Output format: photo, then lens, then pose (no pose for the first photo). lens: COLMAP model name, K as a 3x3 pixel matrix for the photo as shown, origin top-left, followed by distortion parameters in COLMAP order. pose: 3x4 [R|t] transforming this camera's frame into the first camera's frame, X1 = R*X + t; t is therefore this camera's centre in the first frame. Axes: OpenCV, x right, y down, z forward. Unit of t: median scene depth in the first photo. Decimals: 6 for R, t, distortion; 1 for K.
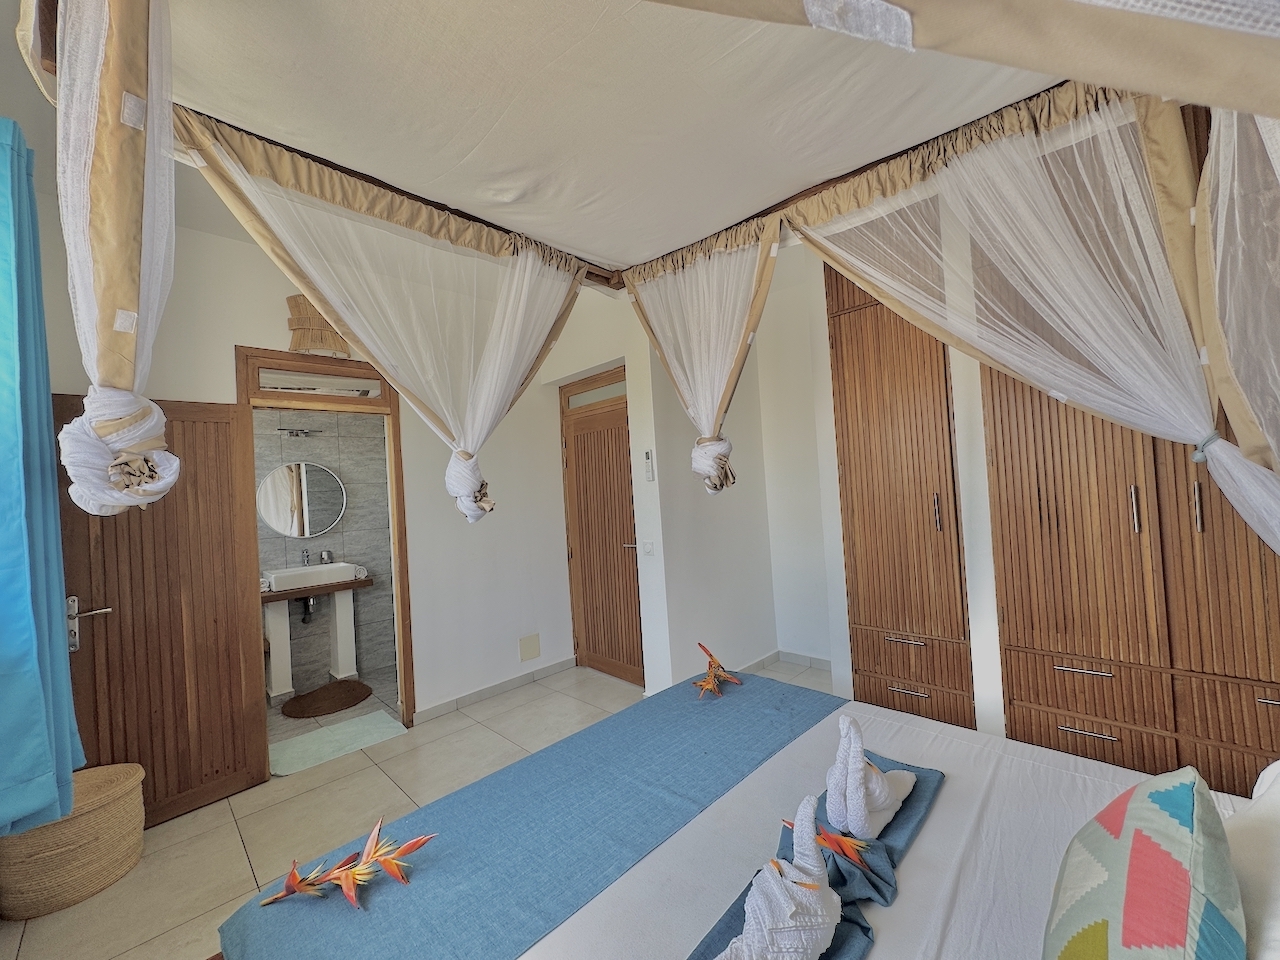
lens RADIAL K [[516.7, 0, 643.5], [0, 516.7, 477.2], [0, 0, 1]] dist [-0.001151, 0.000332]
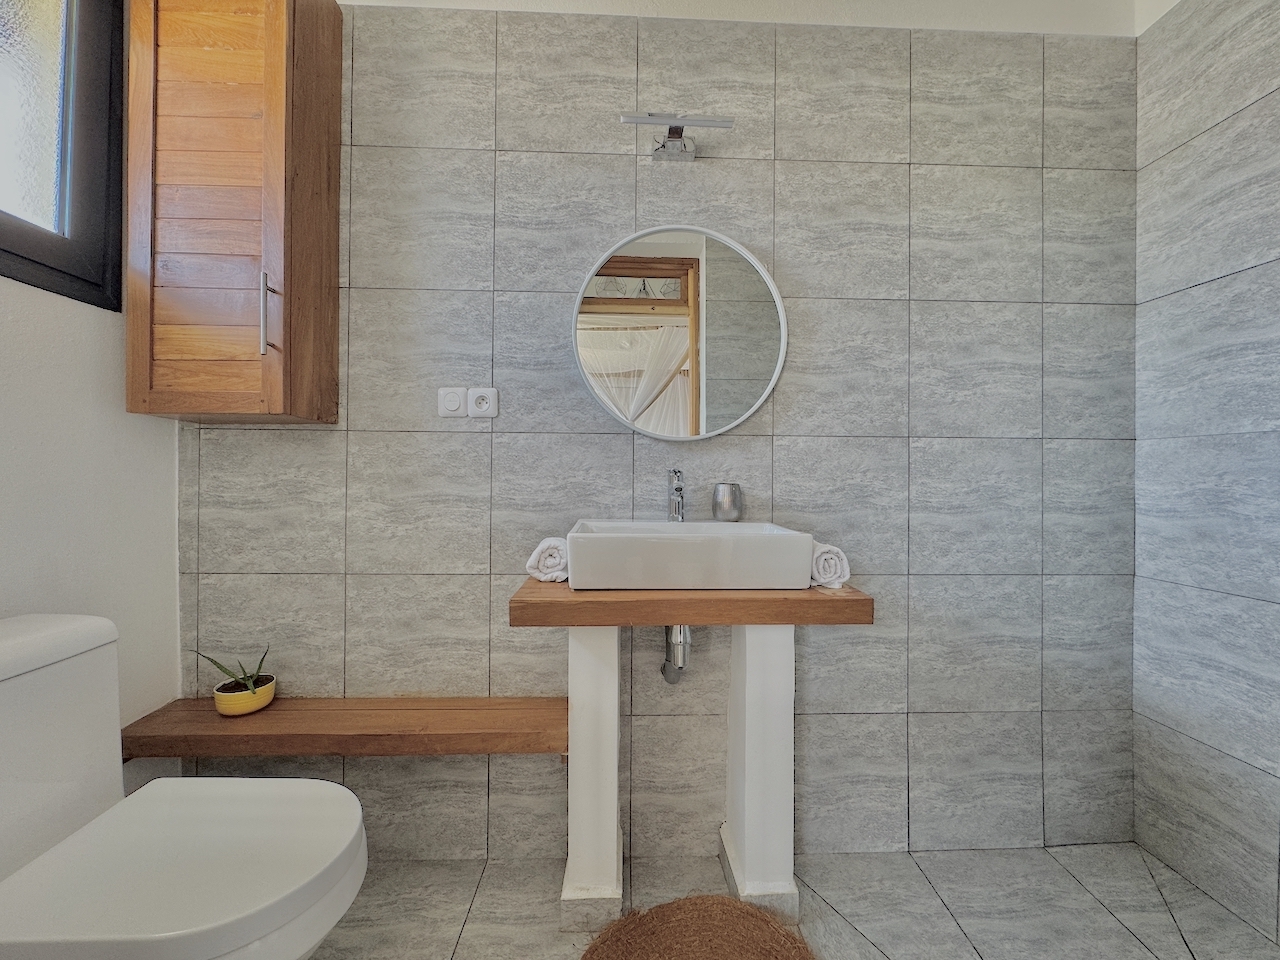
lens RADIAL K [[516.7, 0, 635.8], [0, 516.7, 475.1], [0, 0, 1]] dist [-0.001151, 0.000332]
pose [[0.734690, 0.063754, -0.675400, -0.433131], [-0.036424, 0.997845, 0.054570, 0.121635], [0.677424, -0.015491, 0.735430, 0.714399]]
